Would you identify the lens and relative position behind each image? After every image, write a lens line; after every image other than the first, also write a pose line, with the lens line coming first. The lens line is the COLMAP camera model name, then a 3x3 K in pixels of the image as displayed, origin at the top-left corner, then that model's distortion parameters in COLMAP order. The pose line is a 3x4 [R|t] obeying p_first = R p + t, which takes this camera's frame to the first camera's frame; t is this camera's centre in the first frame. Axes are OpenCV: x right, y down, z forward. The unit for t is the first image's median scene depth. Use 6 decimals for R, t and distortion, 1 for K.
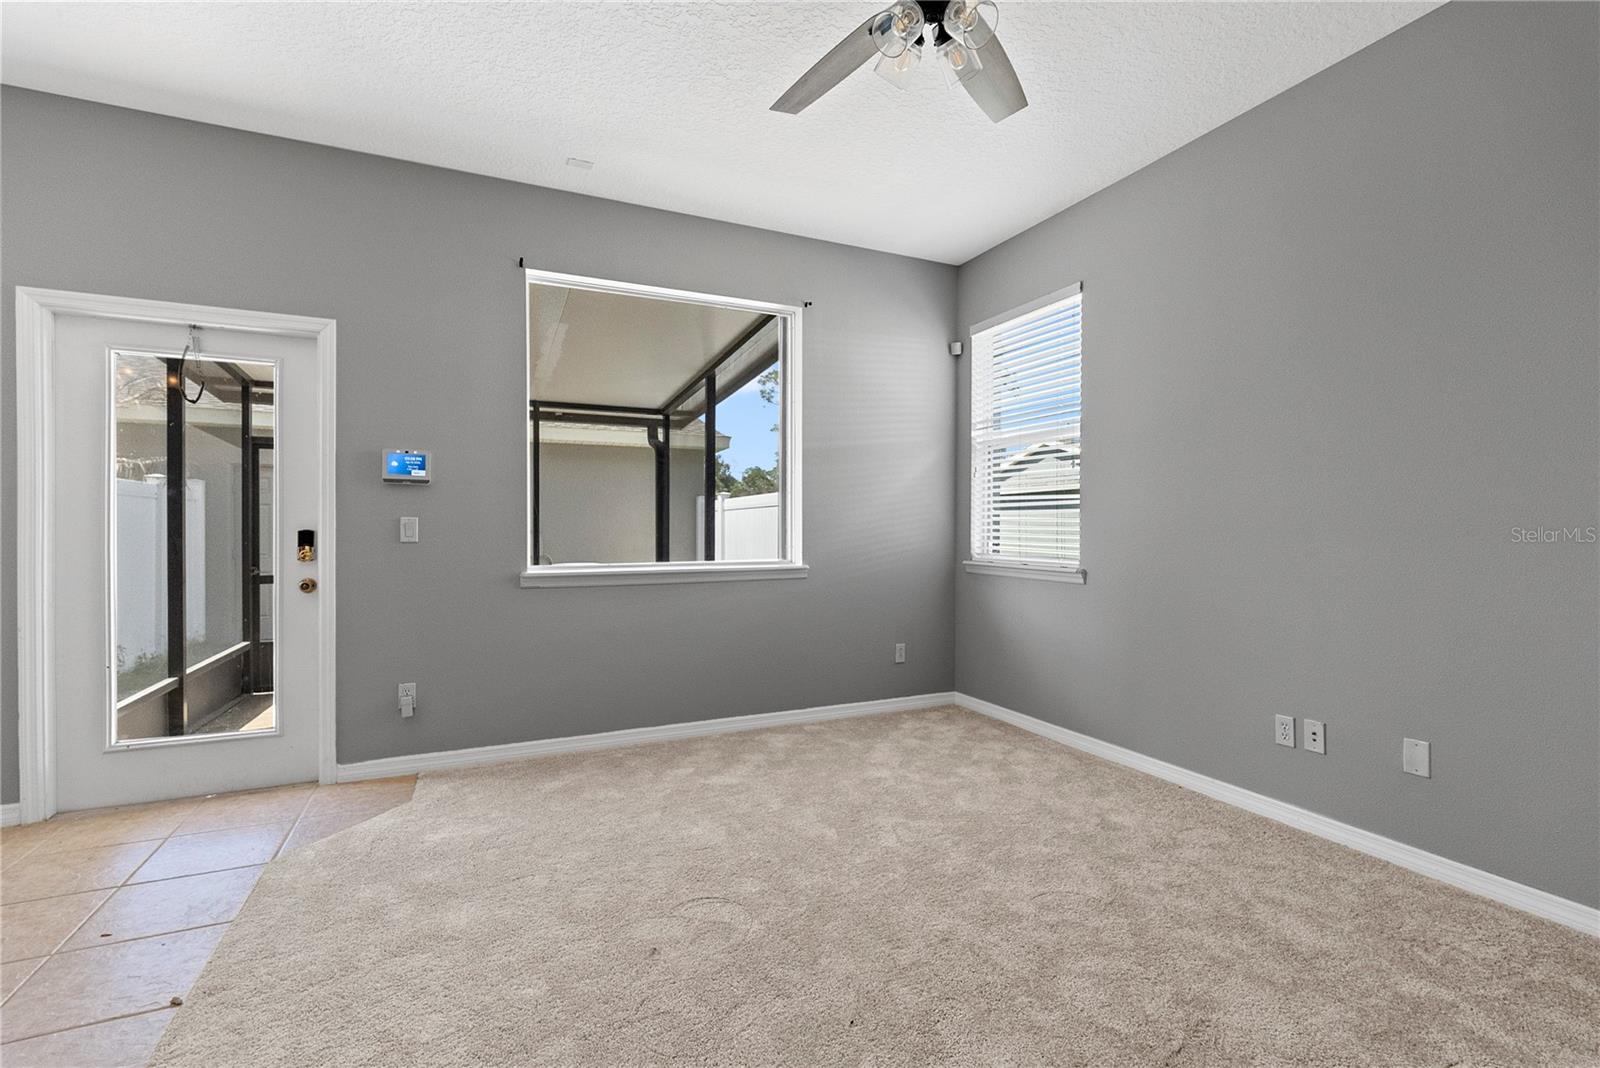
lens RADIAL K [[705.7, 0, 808.6], [0, 705.7, 532.1], [0, 0, 1]] dist [-0.002760, -0.000447]
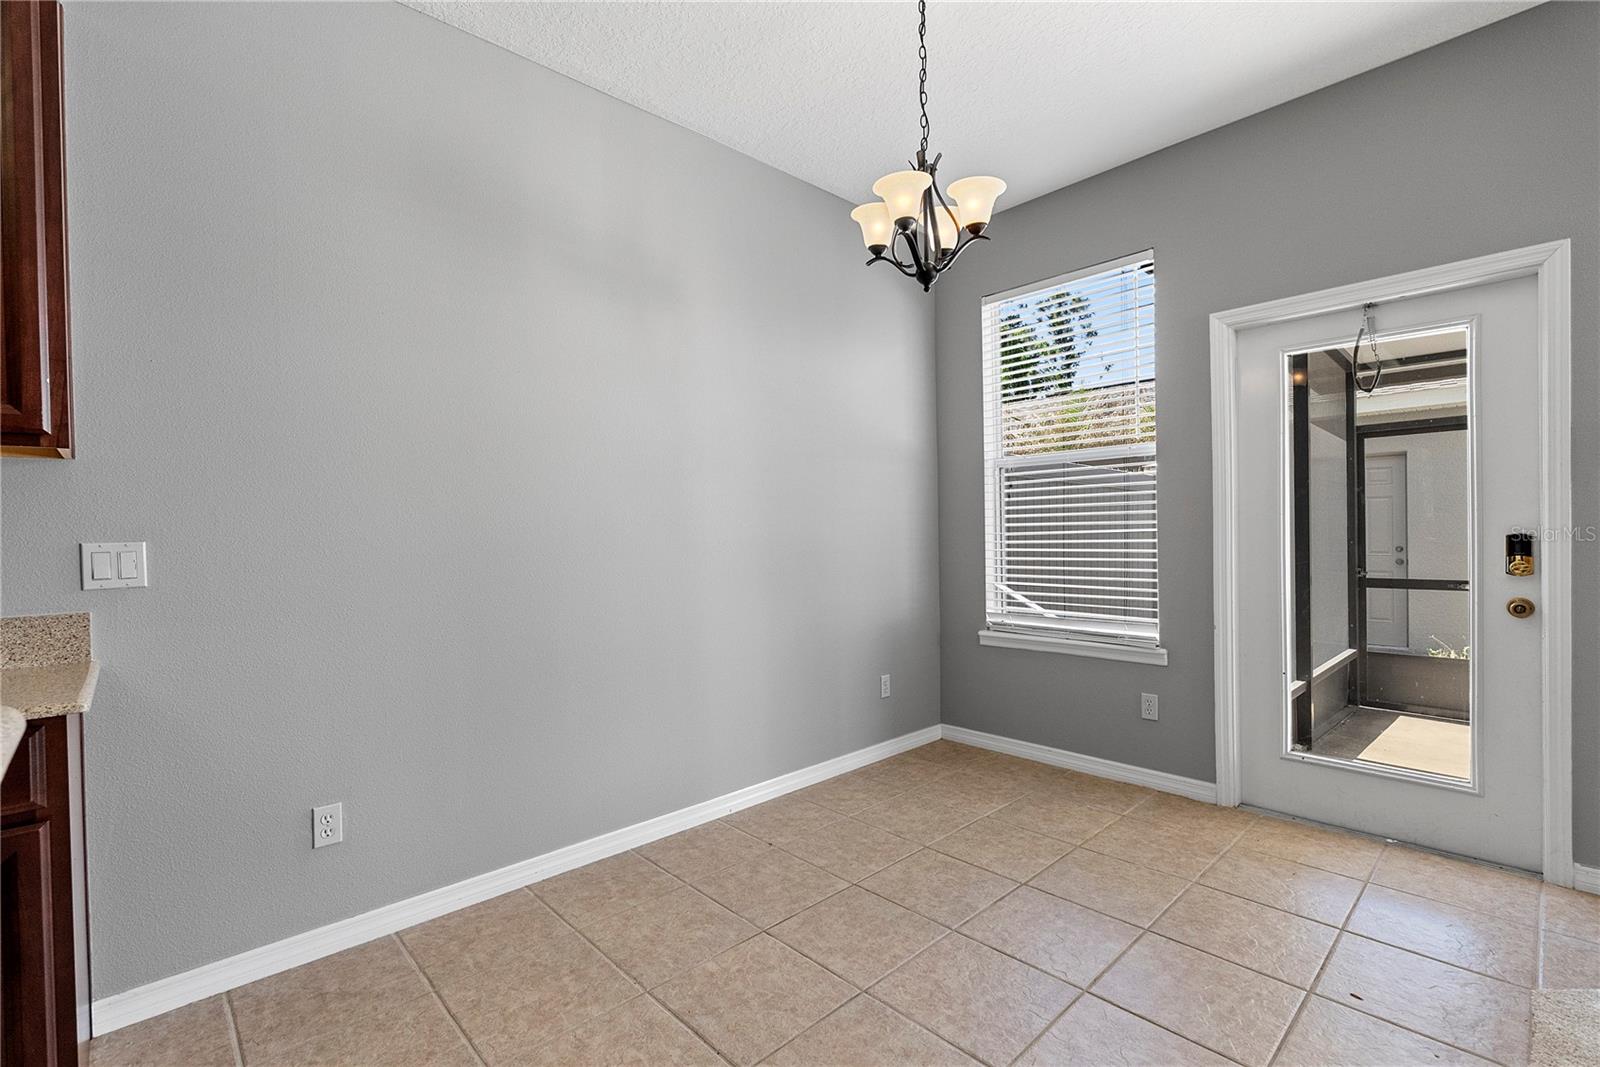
lens RADIAL K [[718.1, 0, 800.0], [0, 718.1, 533.5], [0, 0, 1]] dist [-0.001167, -0.000595]
pose [[0.312478, -0.001450, -0.949924, -0.221796], [0.015663, 0.999871, 0.003626, -0.018461], [0.949796, -0.016012, 0.312461, 0.031872]]
